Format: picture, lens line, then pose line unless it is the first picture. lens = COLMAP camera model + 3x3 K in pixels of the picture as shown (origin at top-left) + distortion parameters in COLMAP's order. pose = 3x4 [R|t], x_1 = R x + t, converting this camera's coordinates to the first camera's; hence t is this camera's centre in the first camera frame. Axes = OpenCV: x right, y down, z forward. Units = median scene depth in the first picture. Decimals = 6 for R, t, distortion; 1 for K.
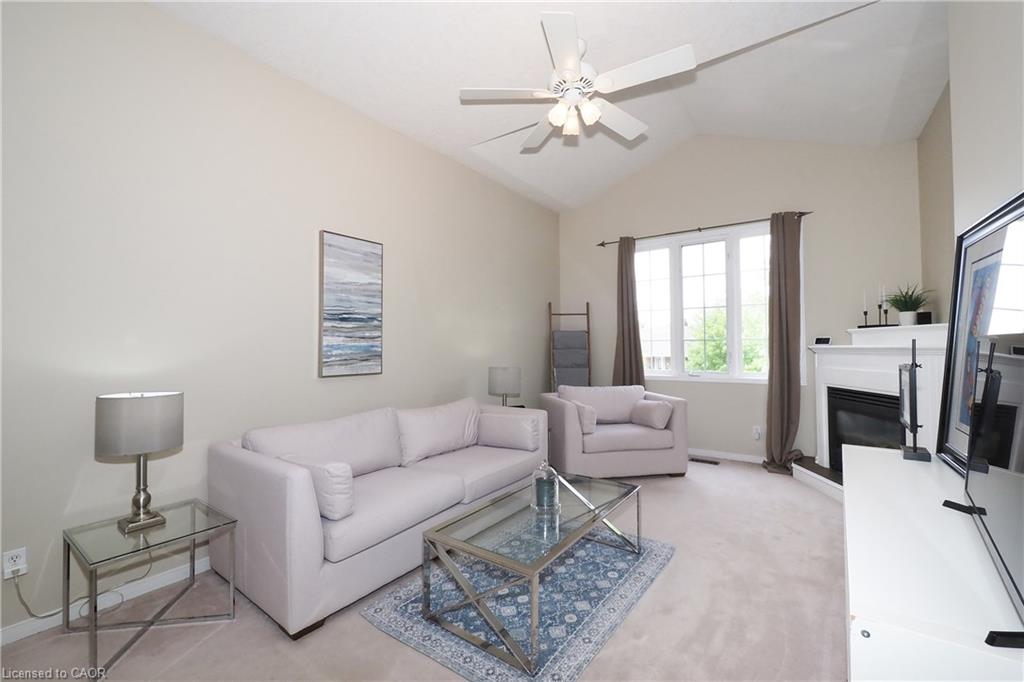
lens RADIAL K [[429.0, 0, 512.0], [0, 429.0, 341.0], [0, 0, 1]] dist [-0.000646, 0.000348]
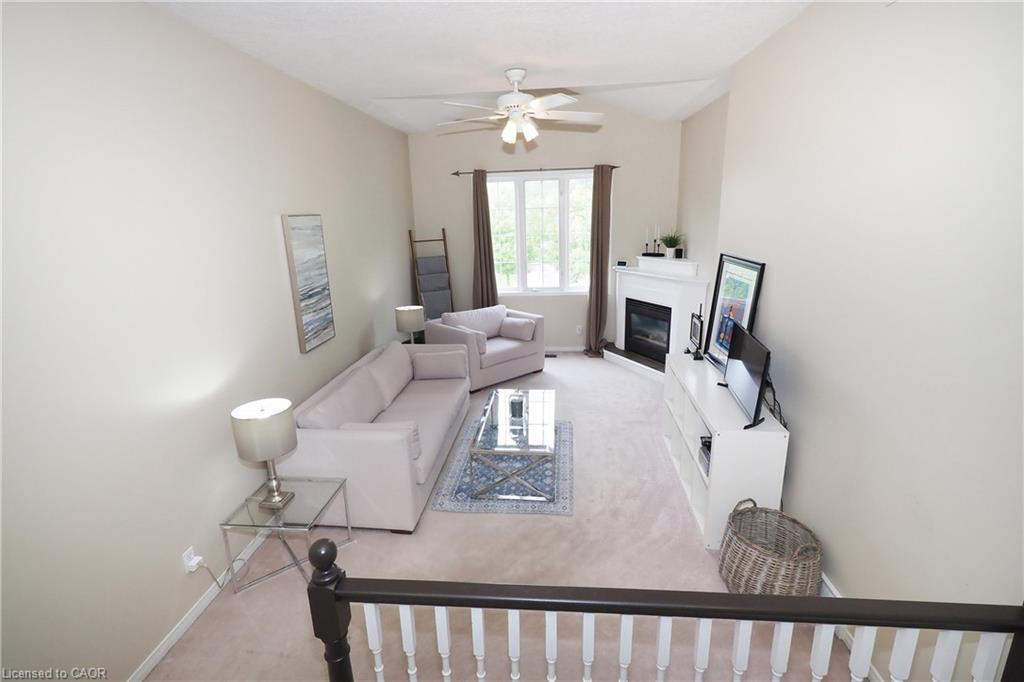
lens RADIAL K [[481.6, 0, 512.0], [0, 481.6, 341.0], [0, 0, 1]] dist [0.000128, 0.000008]
pose [[0.862292, -0.148242, 0.484227, -0.439032], [0.013966, 0.962792, 0.269881, -0.205904], [-0.506218, -0.225953, 0.832279, -0.223851]]
